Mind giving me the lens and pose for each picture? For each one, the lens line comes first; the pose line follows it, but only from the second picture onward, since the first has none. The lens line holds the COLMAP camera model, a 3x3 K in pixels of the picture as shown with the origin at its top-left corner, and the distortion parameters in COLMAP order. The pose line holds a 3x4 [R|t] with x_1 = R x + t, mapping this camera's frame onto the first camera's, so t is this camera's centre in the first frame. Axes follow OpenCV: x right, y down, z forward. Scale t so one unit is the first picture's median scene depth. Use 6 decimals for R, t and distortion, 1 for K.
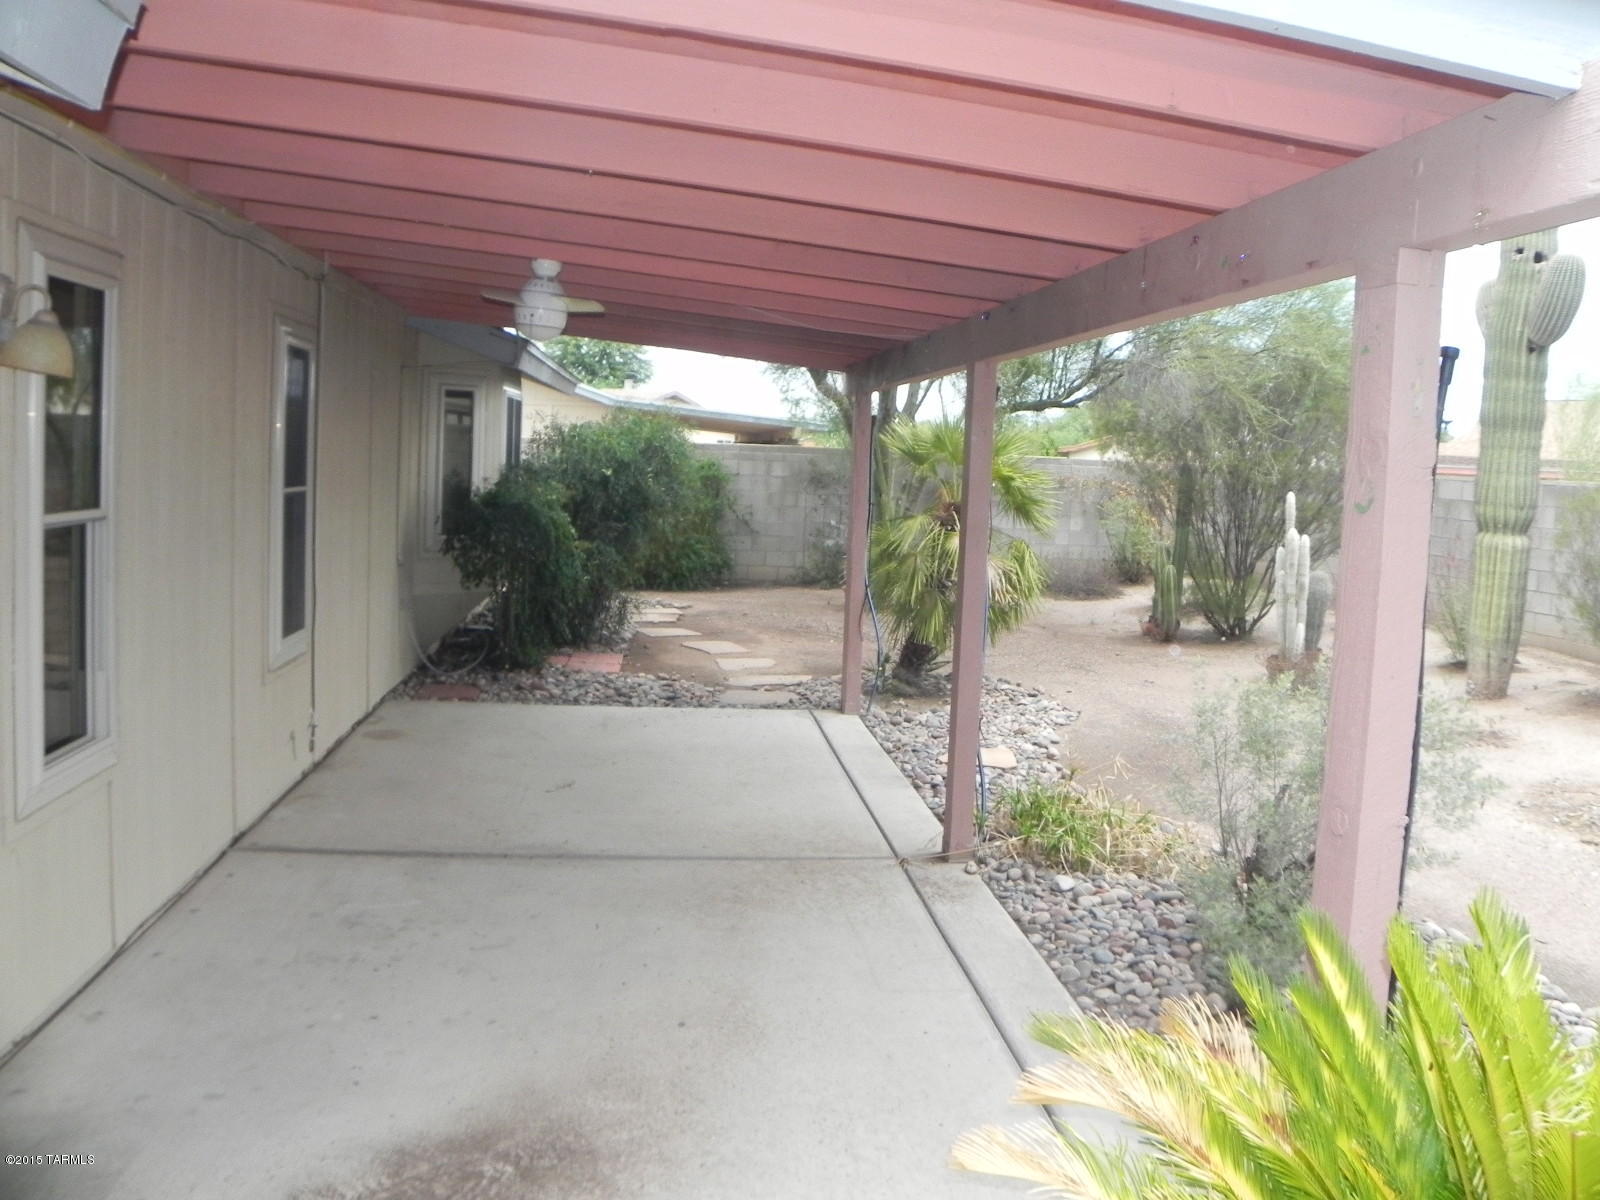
lens RADIAL K [[1259.3, 0, 802.9], [0, 1259.3, 600.6], [0, 0, 1]] dist [-0.149162, 0.081918]
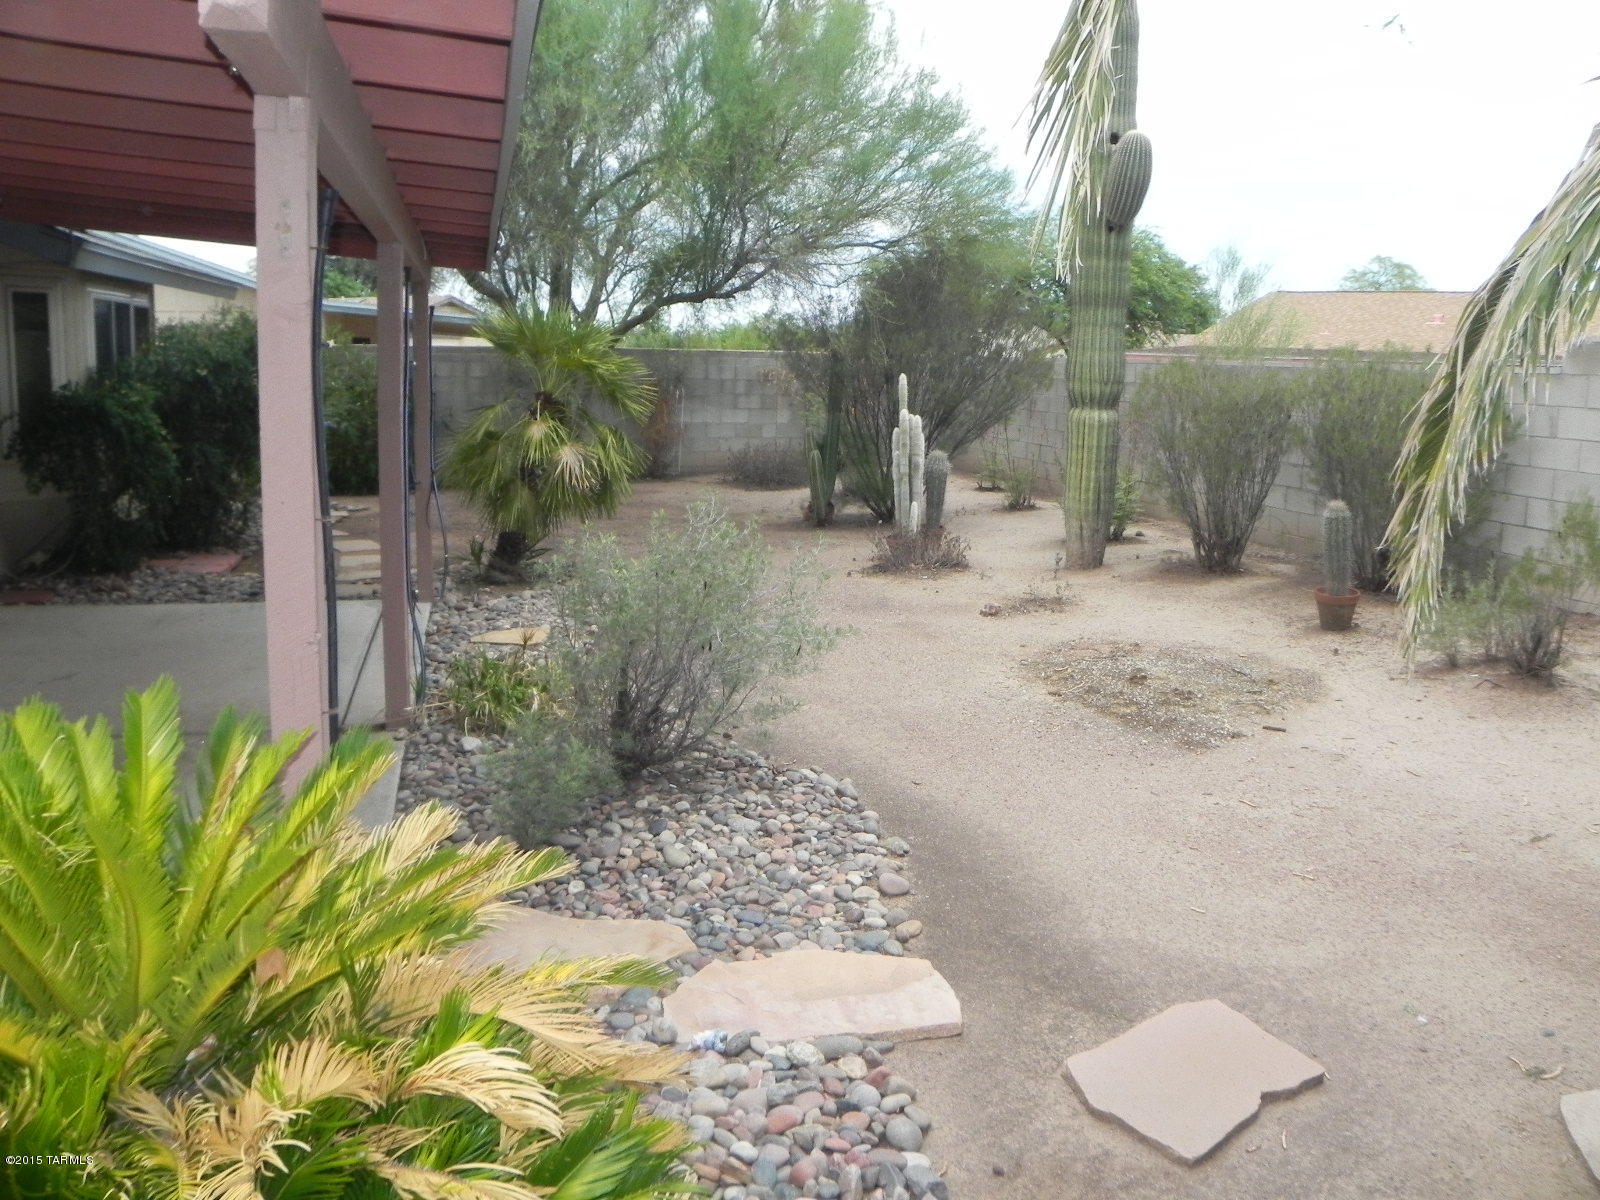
lens RADIAL K [[1259.3, 0, 800.2], [0, 1259.3, 599.9], [0, 0, 1]] dist [-0.149162, 0.081918]
pose [[0.990697, -0.040203, 0.130016, 0.188357], [0.030402, 0.996606, 0.076506, 0.018763], [-0.132650, -0.071841, 0.988556, -0.032608]]
